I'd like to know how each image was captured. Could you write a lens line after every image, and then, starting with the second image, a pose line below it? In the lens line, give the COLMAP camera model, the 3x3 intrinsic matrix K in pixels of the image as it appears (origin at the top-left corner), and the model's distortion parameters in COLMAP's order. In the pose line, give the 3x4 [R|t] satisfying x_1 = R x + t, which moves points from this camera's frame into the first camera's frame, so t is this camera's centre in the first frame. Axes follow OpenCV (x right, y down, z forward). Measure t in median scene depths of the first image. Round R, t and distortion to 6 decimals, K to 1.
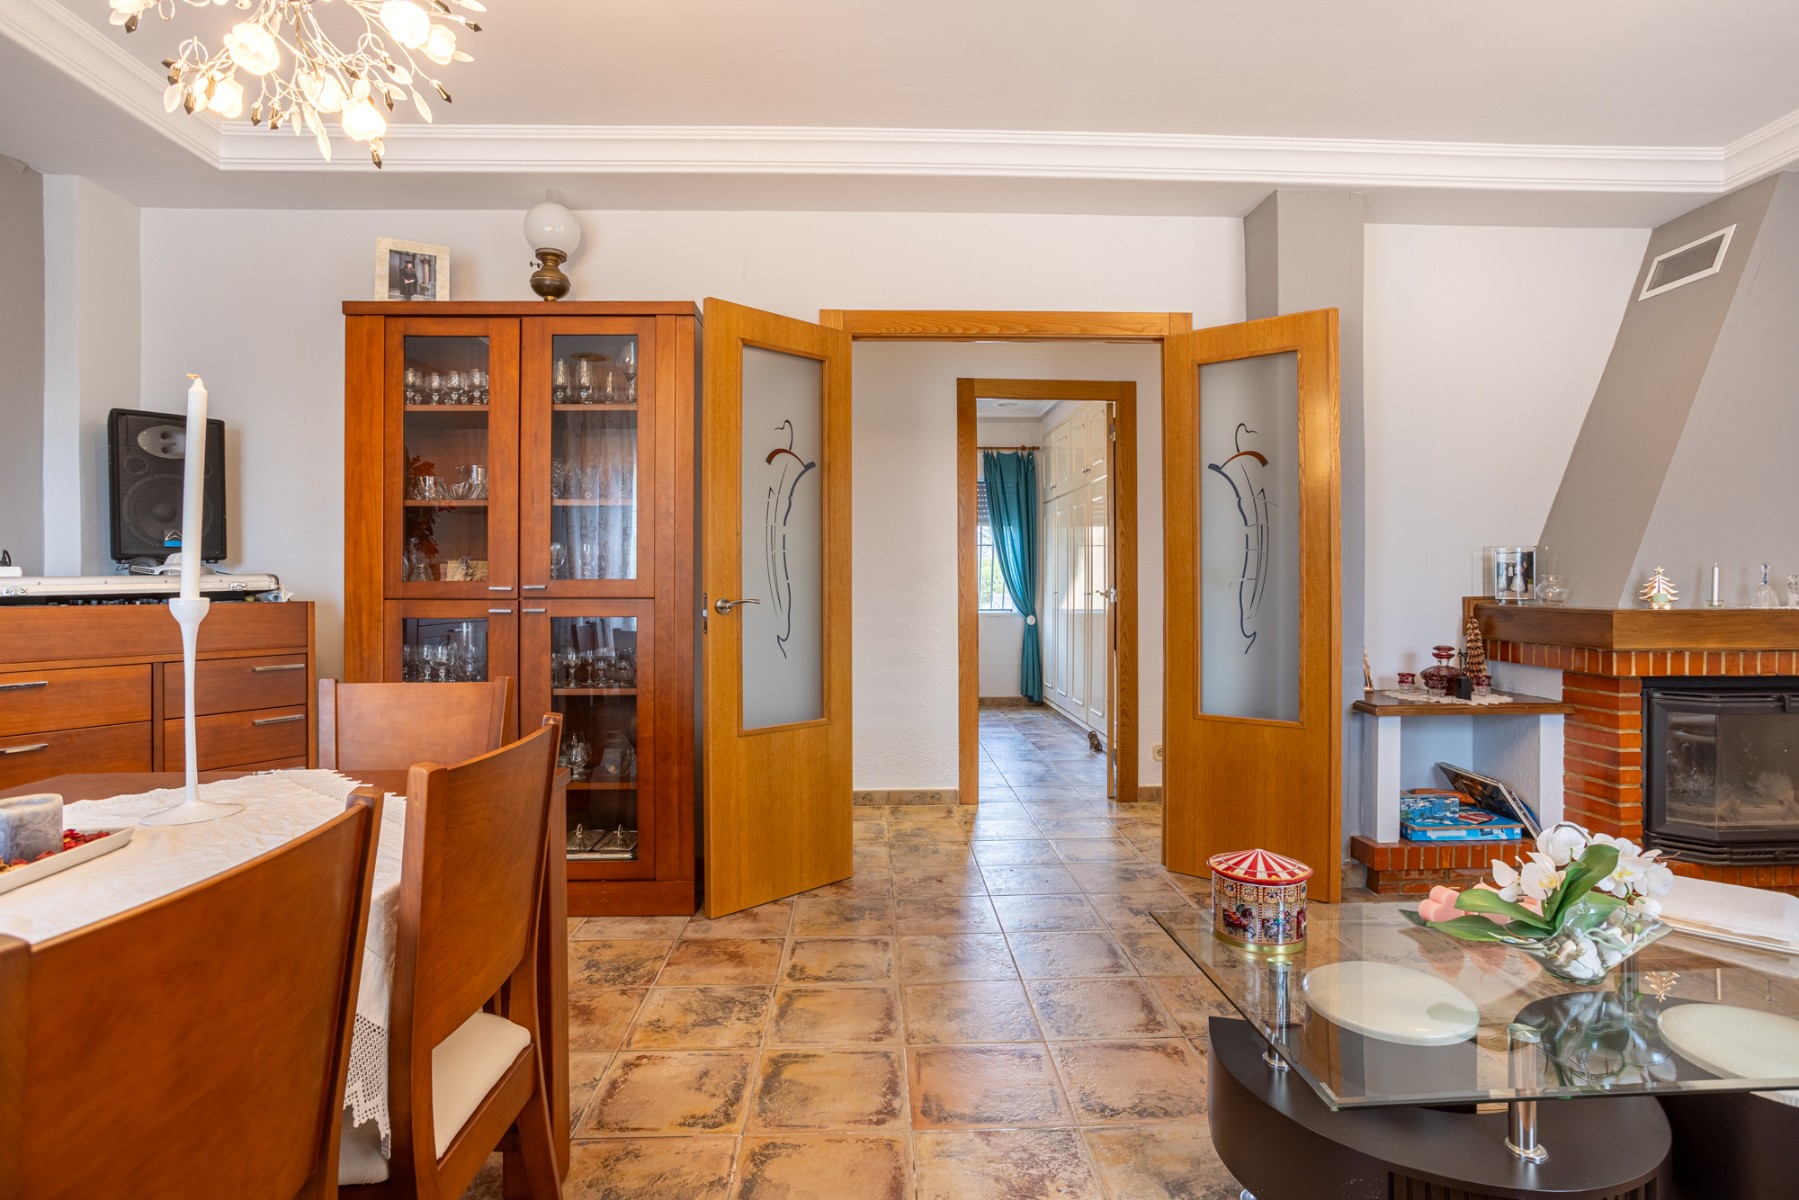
lens RADIAL K [[880.0, 0, 890.6], [0, 880.0, 607.3], [0, 0, 1]] dist [-0.041646, 0.019480]
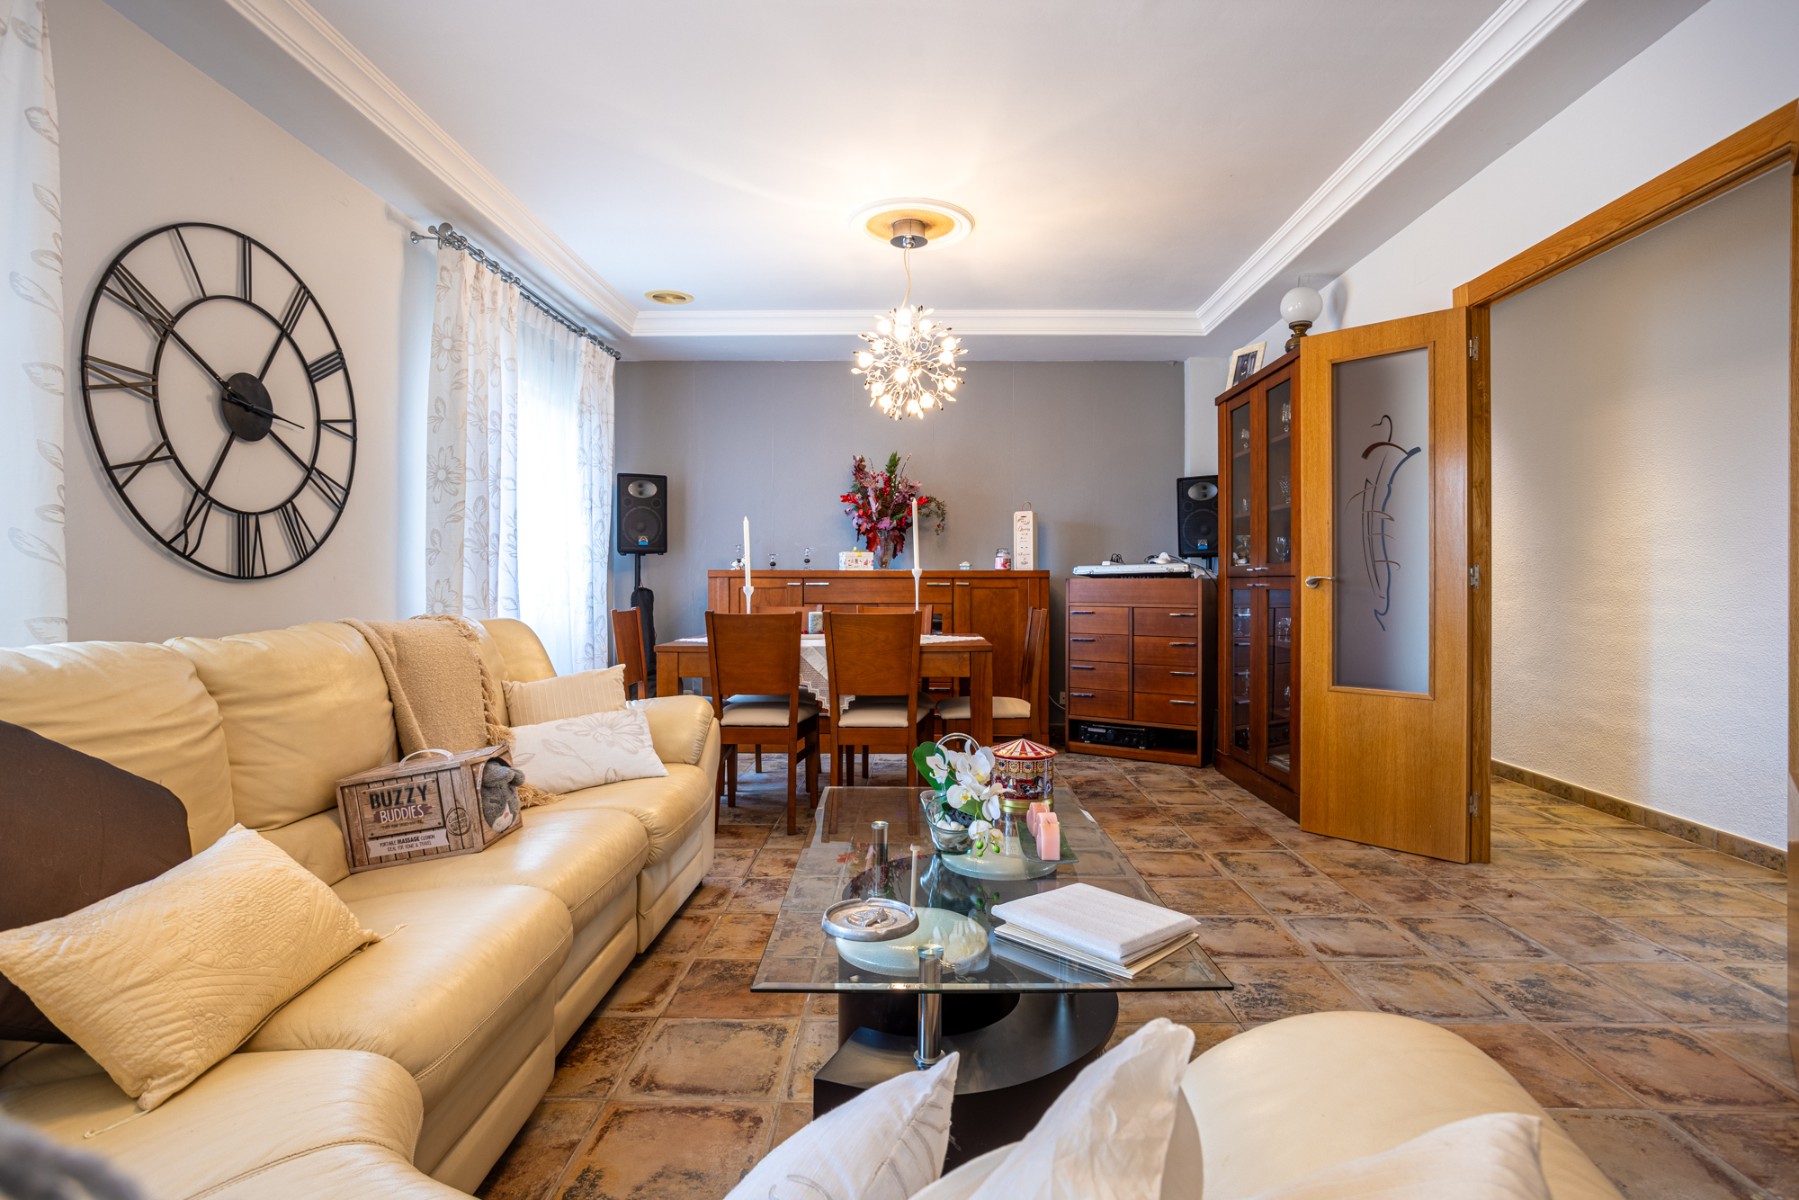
lens RADIAL K [[880.0, 0, 896.2], [0, 880.0, 570.4], [0, 0, 1]] dist [-0.041646, 0.019480]
pose [[-0.057809, -0.012813, -0.998245, 1.268003], [-0.027228, 0.999566, -0.011254, 0.015359], [0.997956, 0.026529, -0.058133, 0.570107]]
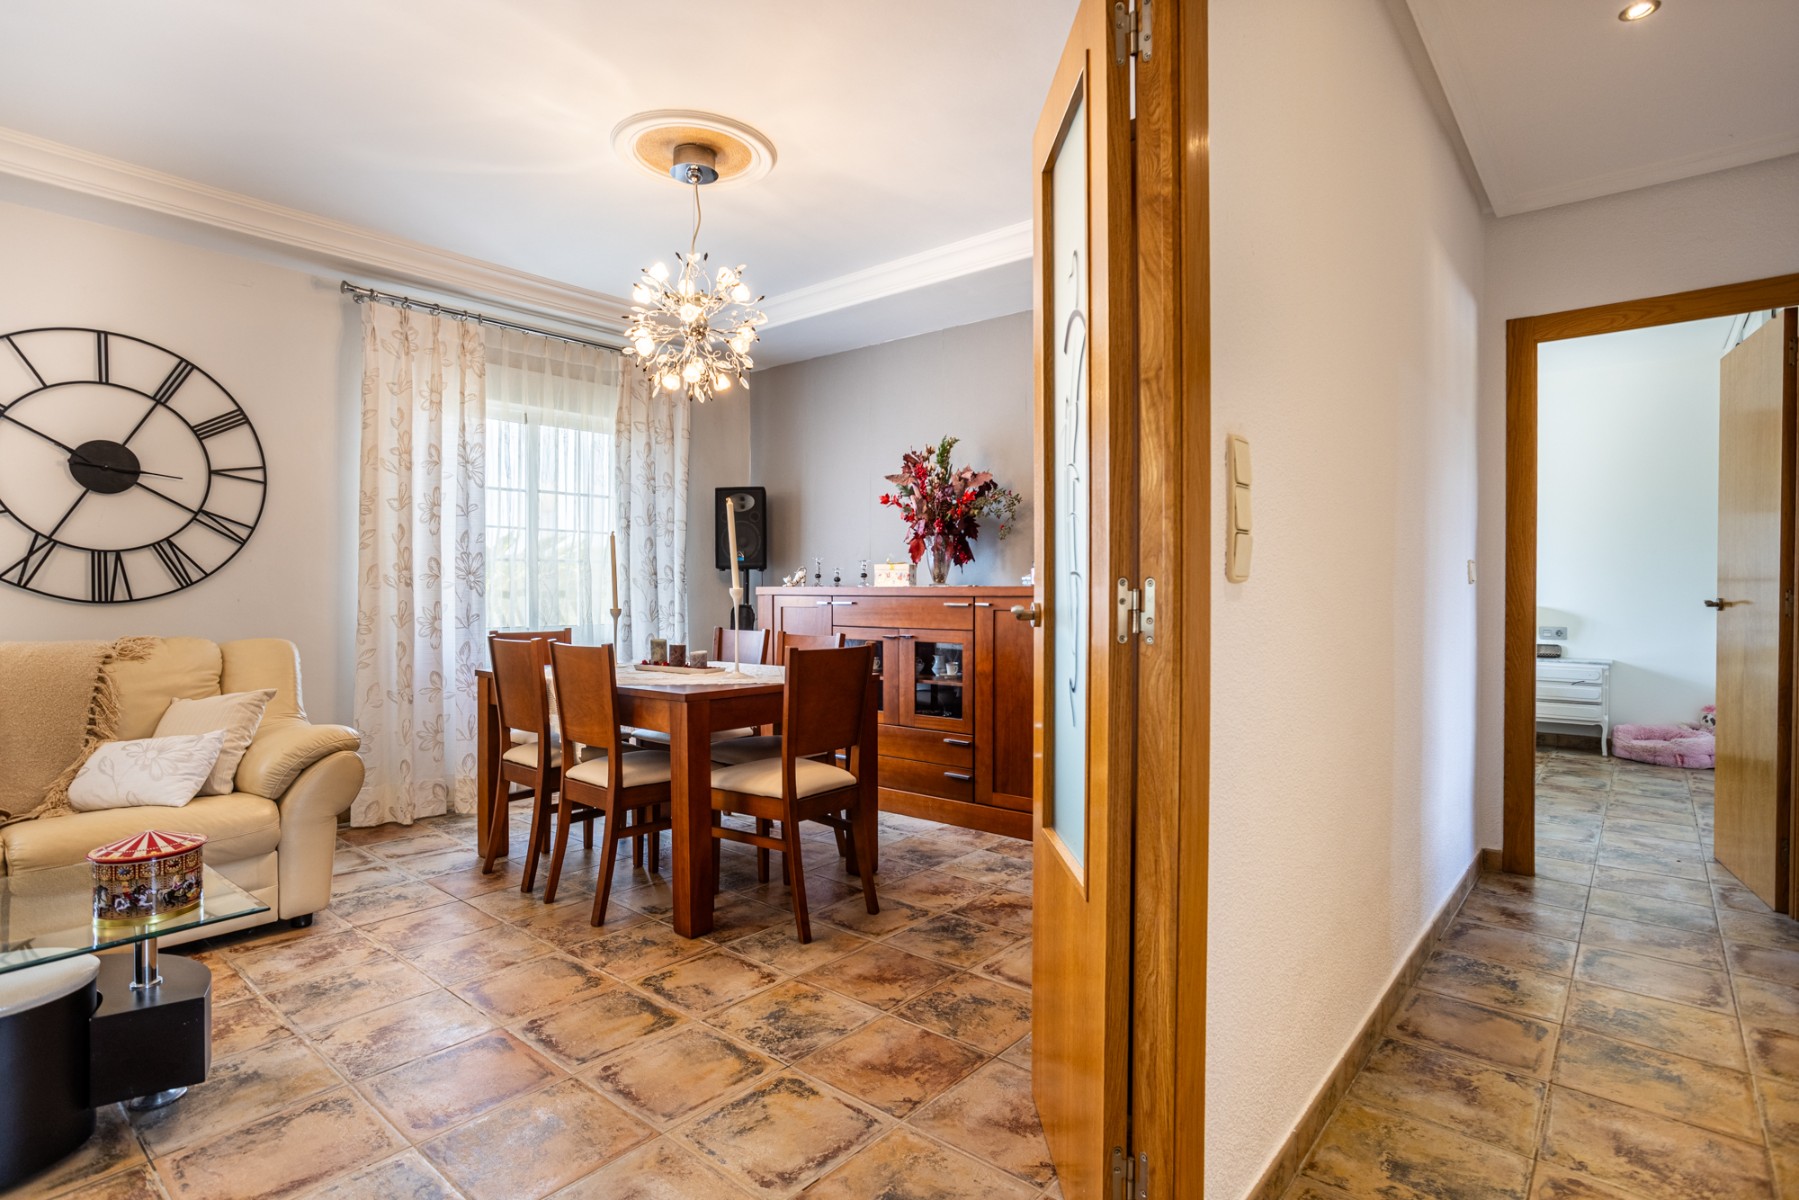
lens RADIAL K [[880.0, 0, 904.9], [0, 880.0, 601.6], [0, 0, 1]] dist [-0.041646, 0.019480]
pose [[-0.656057, 0.011146, -0.754629, 0.405335], [-0.017974, 0.999377, 0.030388, -0.032364], [0.754497, 0.033500, -0.655448, 1.578080]]
